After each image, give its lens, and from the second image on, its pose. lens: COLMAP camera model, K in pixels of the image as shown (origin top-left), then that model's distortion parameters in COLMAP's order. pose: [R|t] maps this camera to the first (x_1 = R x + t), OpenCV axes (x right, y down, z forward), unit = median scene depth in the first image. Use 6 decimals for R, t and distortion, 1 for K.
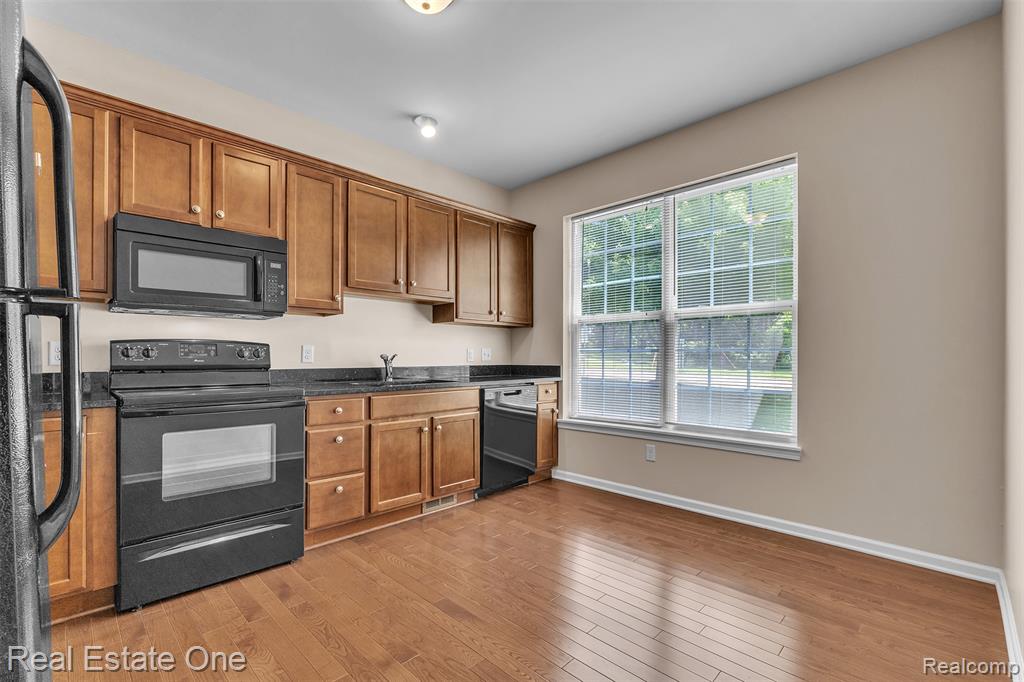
lens RADIAL K [[448.4, 0, 515.0], [0, 448.4, 358.5], [0, 0, 1]] dist [-0.001171, -0.000131]
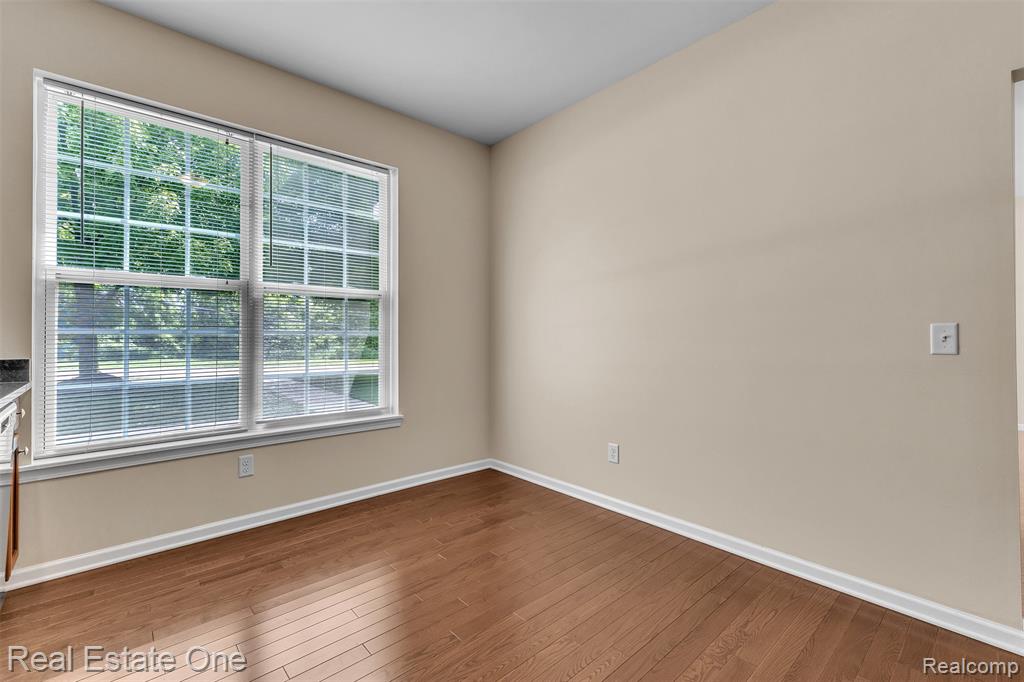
lens RADIAL K [[439.4, 0, 507.3], [0, 439.4, 338.8], [0, 0, 1]] dist [0.000519, 0.000018]
pose [[0.080814, -0.005663, 0.996713, -0.423007], [0.004352, 0.999976, 0.005328, -0.009114], [-0.996720, 0.003907, 0.080837, 0.508656]]
